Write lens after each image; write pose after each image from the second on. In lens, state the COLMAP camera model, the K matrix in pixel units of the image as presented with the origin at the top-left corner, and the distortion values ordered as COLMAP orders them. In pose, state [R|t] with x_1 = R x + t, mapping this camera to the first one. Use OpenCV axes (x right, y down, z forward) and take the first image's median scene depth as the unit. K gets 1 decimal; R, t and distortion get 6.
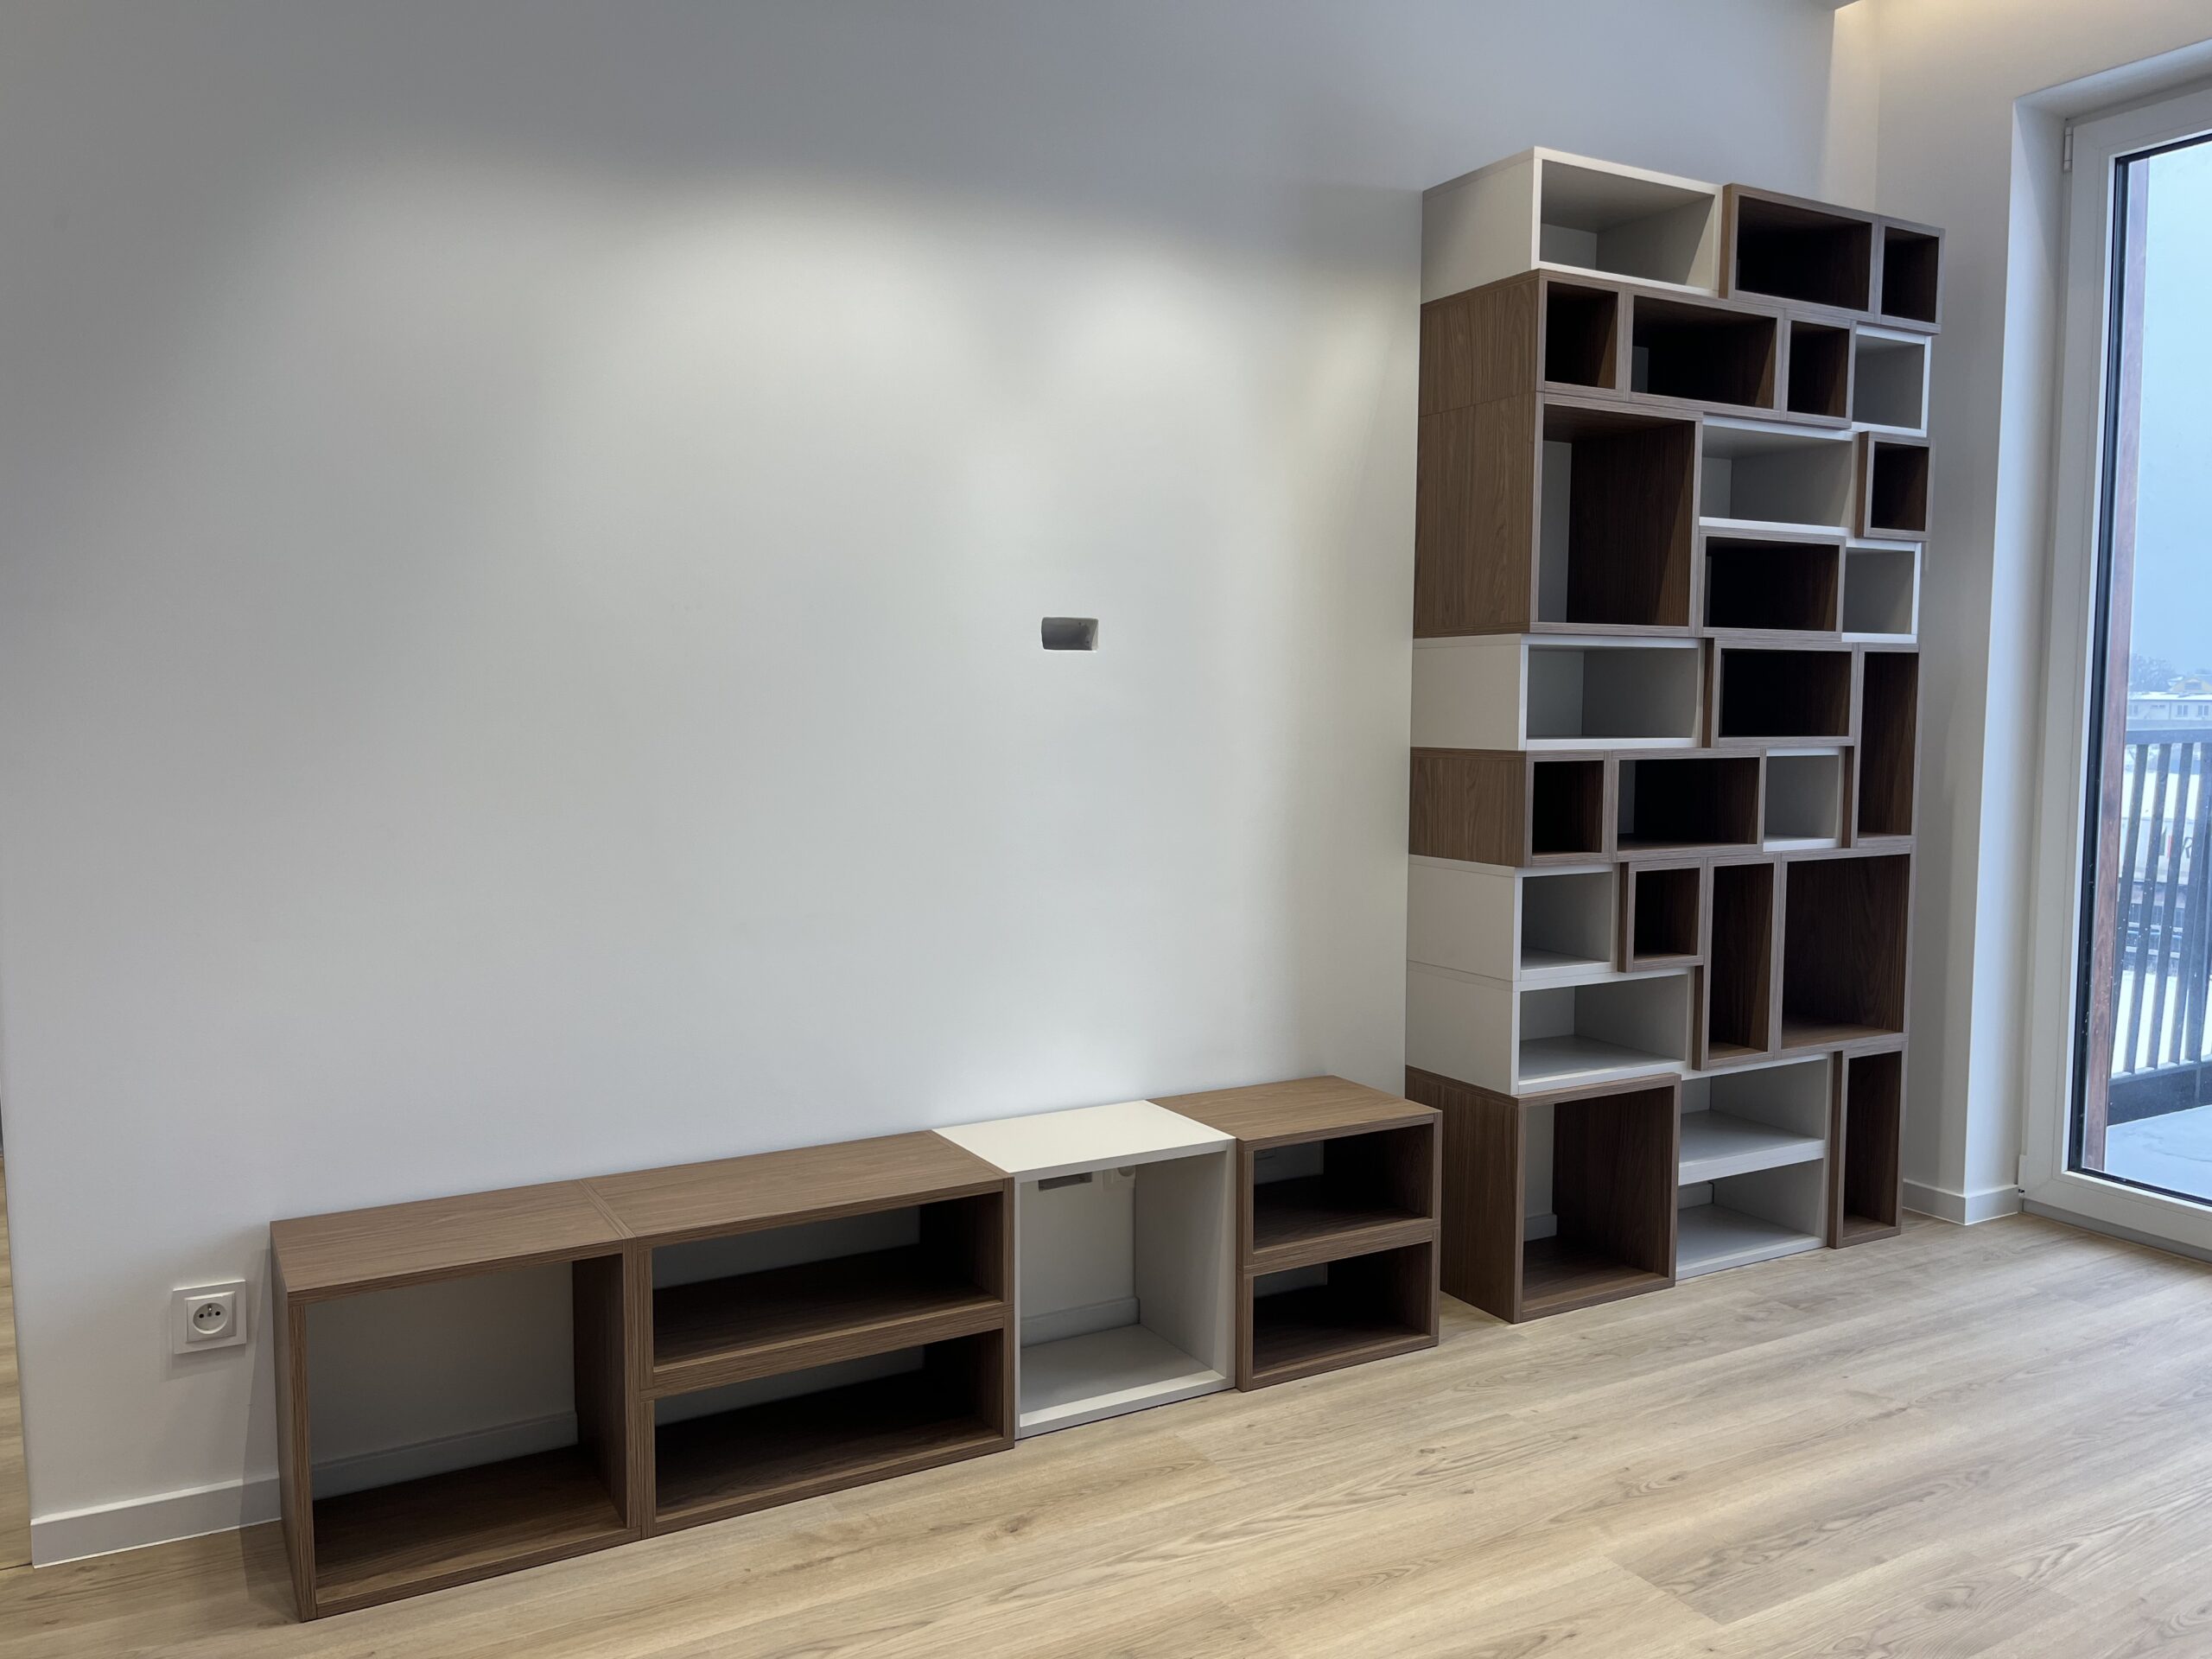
lens RADIAL K [[1711.1, 0, 1100.9], [0, 1711.1, 832.0], [0, 0, 1]] dist [0.002344, -0.001726]
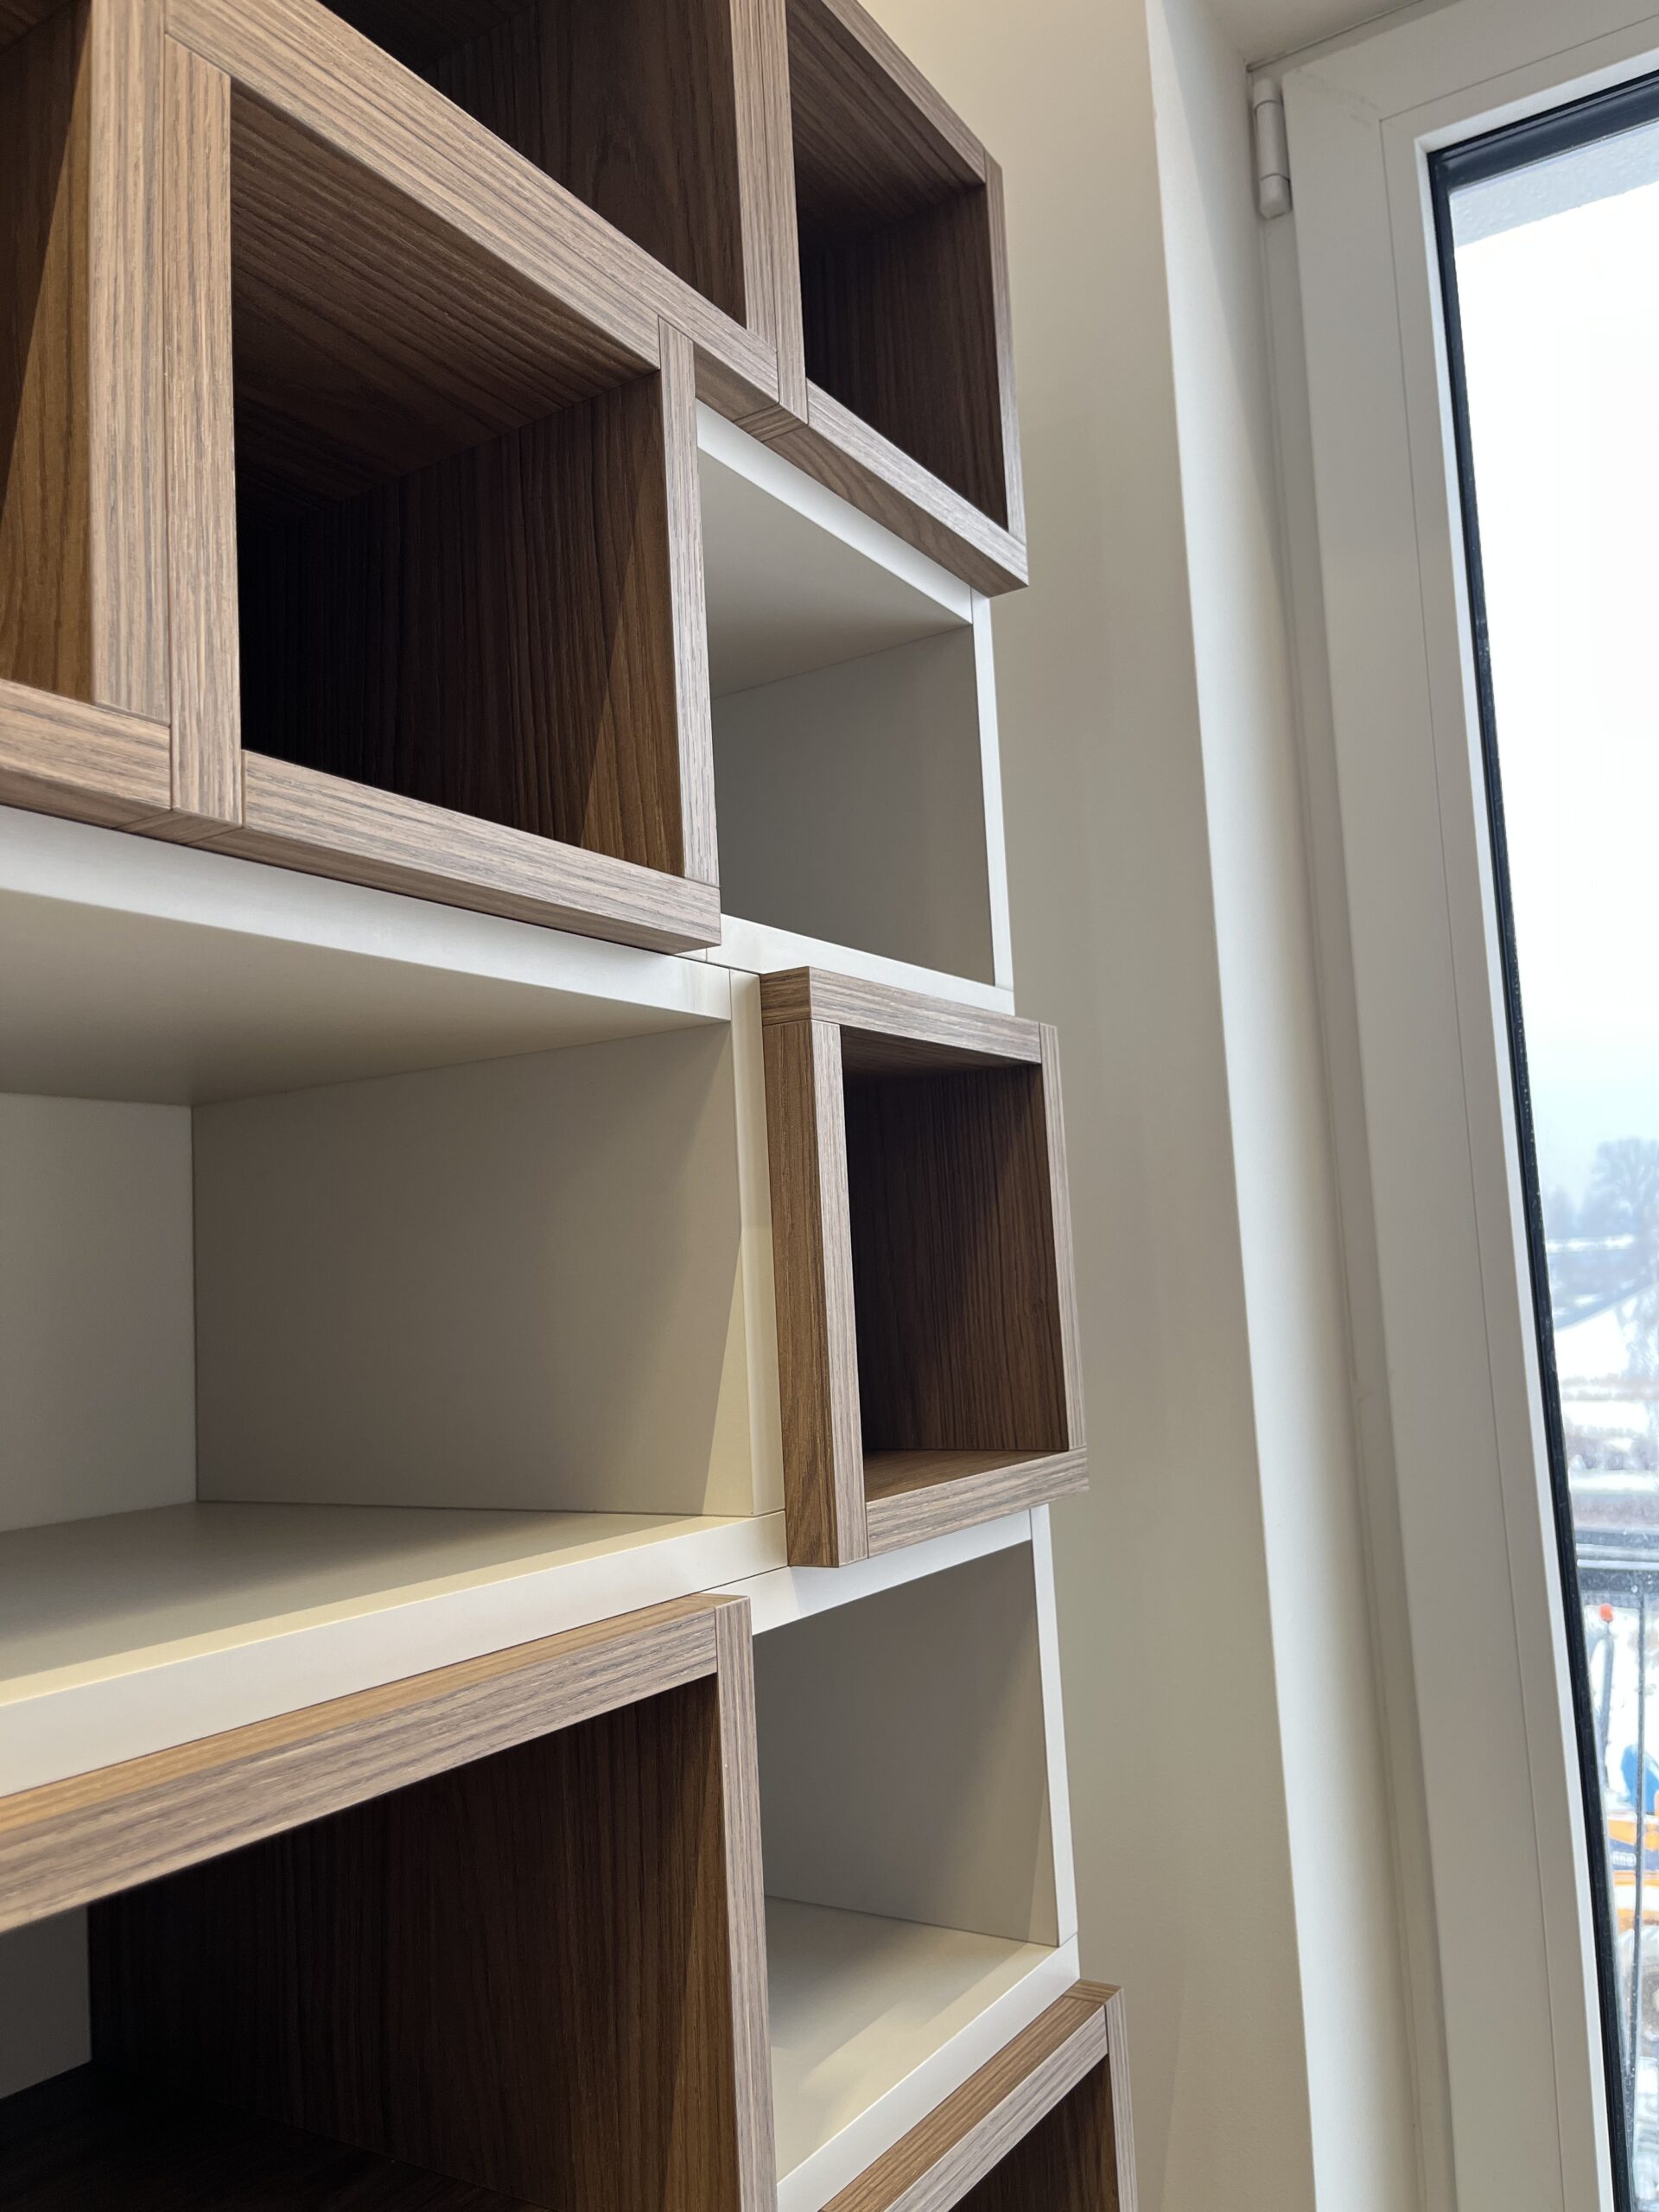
lens RADIAL K [[1711.1, 0, 831.3], [0, 1711.1, 1108.3], [0, 0, 1]] dist [0.002344, -0.001726]
pose [[0.884985, -0.002594, 0.465612, 0.363763], [0.095582, 0.979701, -0.176213, -0.186187], [-0.455704, 0.200450, 0.867268, 0.839244]]
